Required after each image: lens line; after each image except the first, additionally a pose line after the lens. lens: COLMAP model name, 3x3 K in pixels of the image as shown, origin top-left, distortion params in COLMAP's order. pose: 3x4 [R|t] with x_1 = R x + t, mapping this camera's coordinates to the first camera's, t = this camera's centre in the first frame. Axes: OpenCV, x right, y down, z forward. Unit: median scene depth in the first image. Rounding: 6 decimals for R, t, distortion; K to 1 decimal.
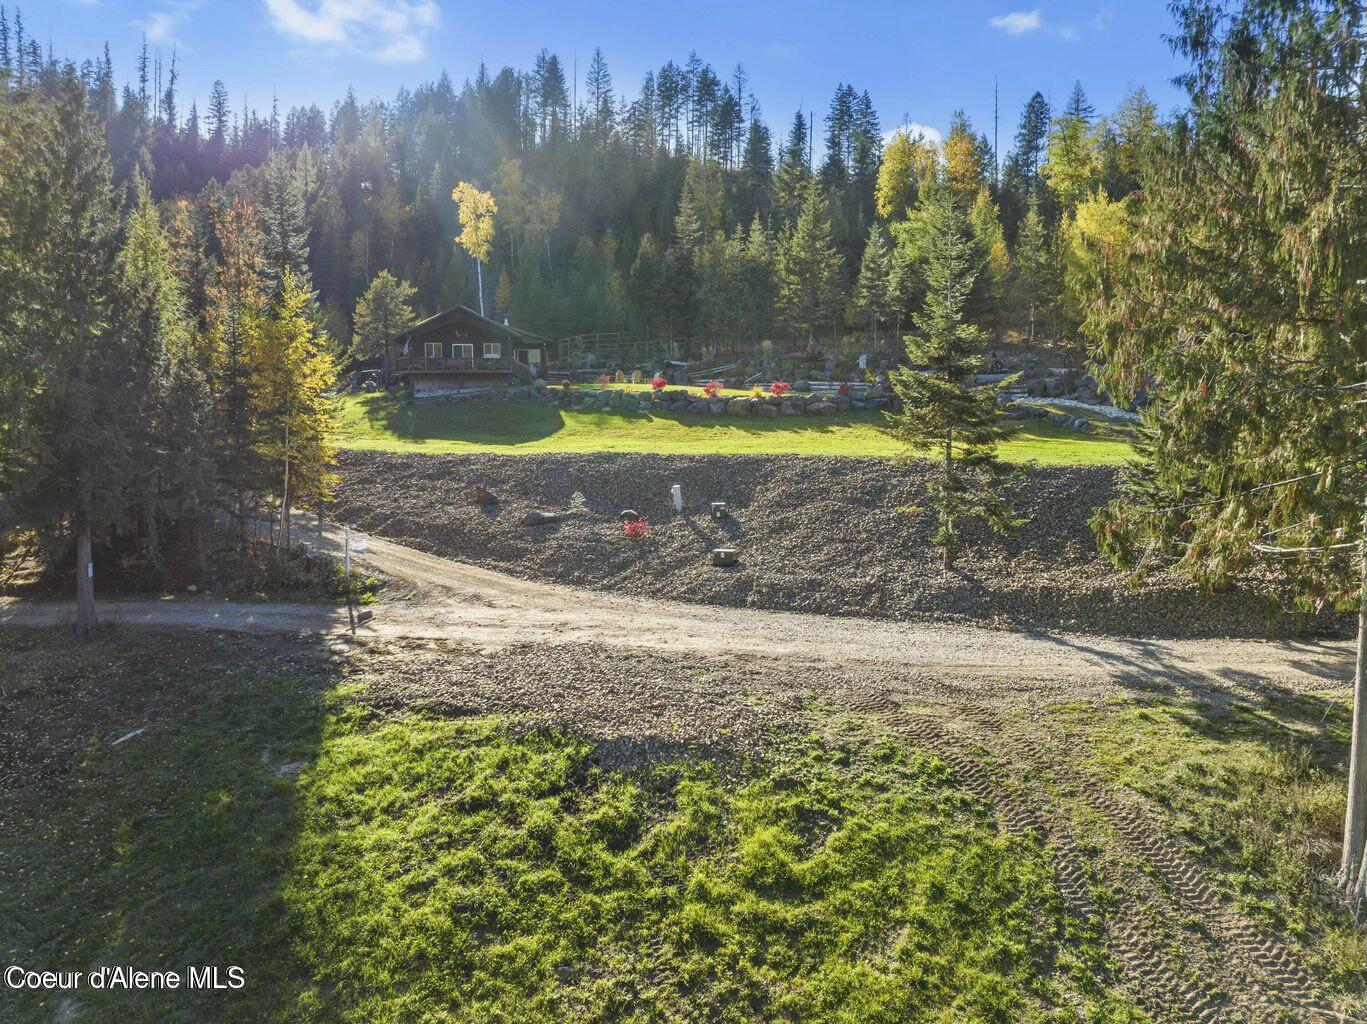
lens RADIAL K [[963.4, 0, 678.6], [0, 963.4, 503.3], [0, 0, 1]] dist [-0.031167, -0.007181]
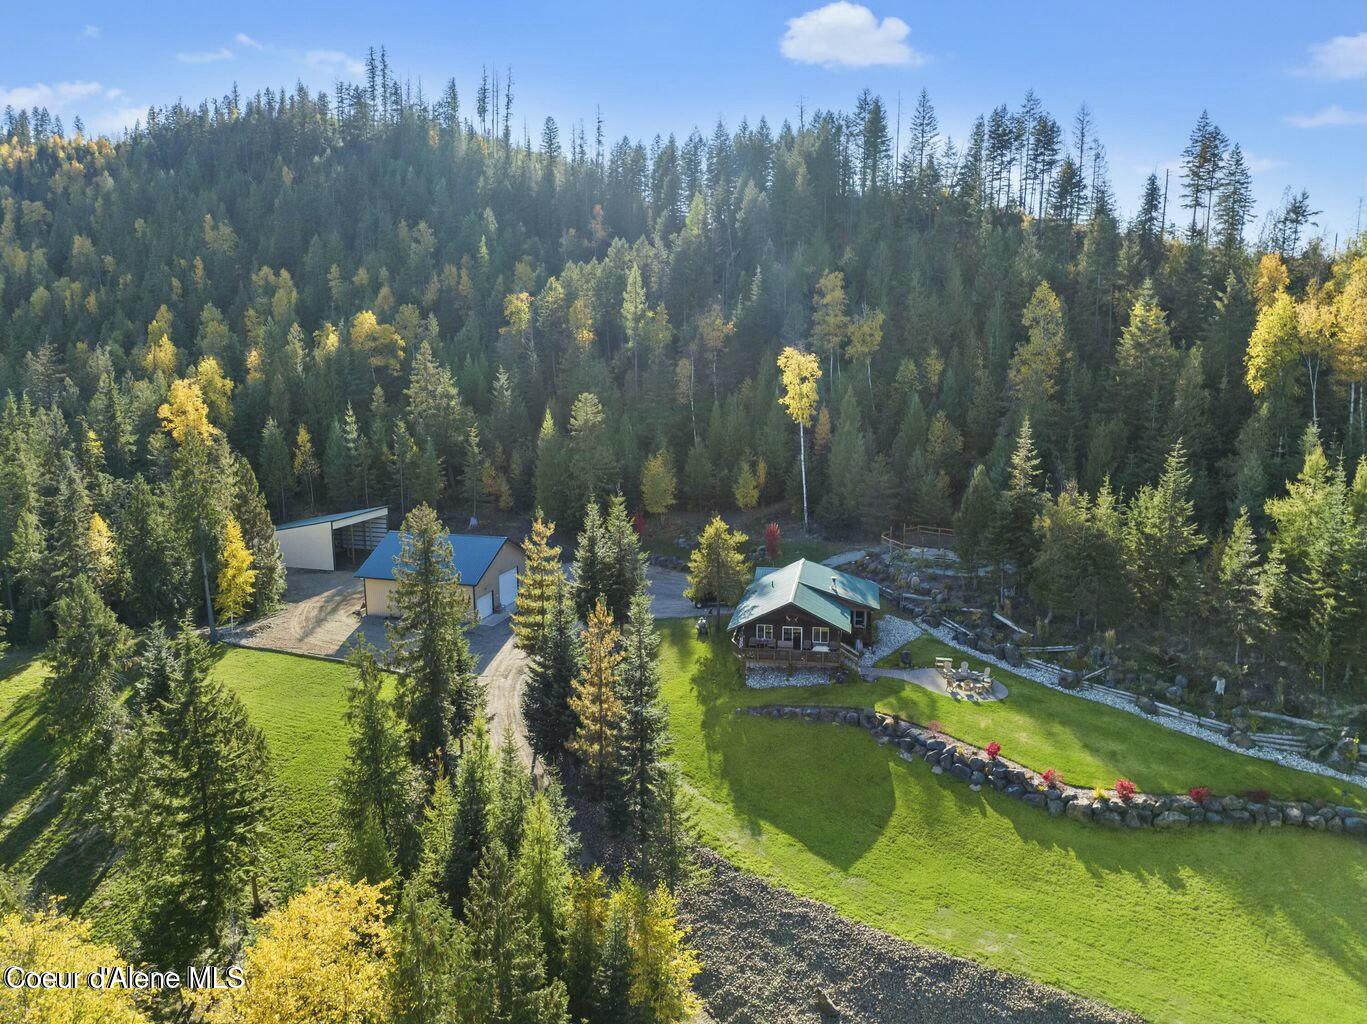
lens RADIAL K [[963.4, 0, 679.8], [0, 963.4, 511.9], [0, 0, 1]] dist [-0.031167, -0.007181]
pose [[0.953720, 0.047269, -0.296959, -0.039686], [-0.021595, 0.995784, 0.089150, -0.382510], [0.299921, -0.078611, 0.950720, -0.008441]]
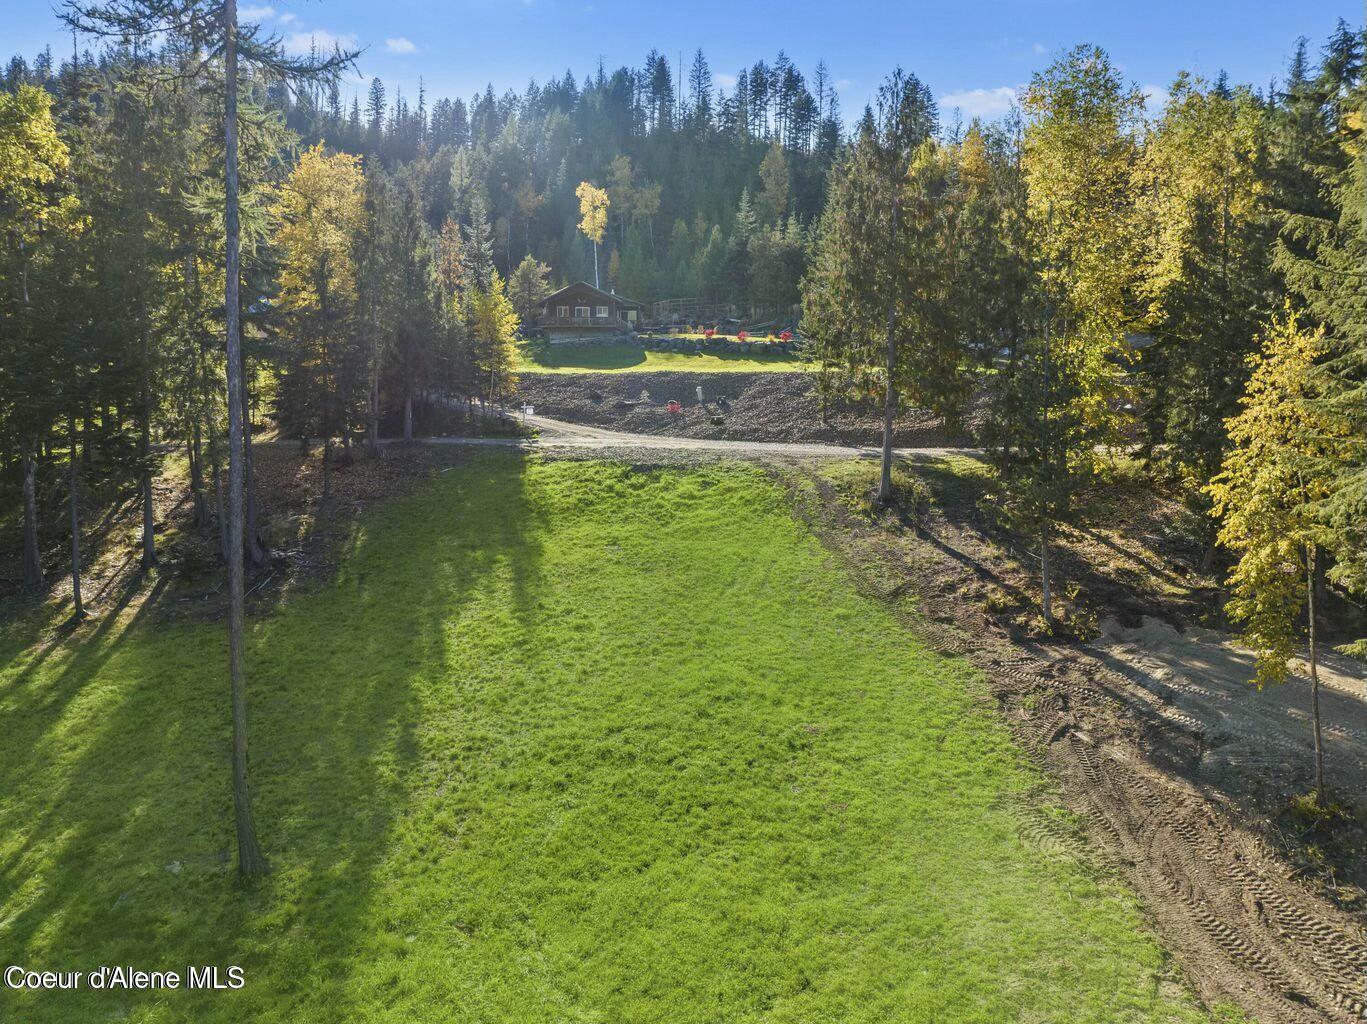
lens RADIAL K [[963.4, 0, 684.8], [0, 963.4, 482.9], [0, 0, 1]] dist [-0.031167, -0.007181]
pose [[0.993672, 0.017440, -0.110962, 0.097324], [-0.015314, 0.999683, 0.019986, 0.070056], [0.111275, -0.018161, 0.993624, -0.443641]]
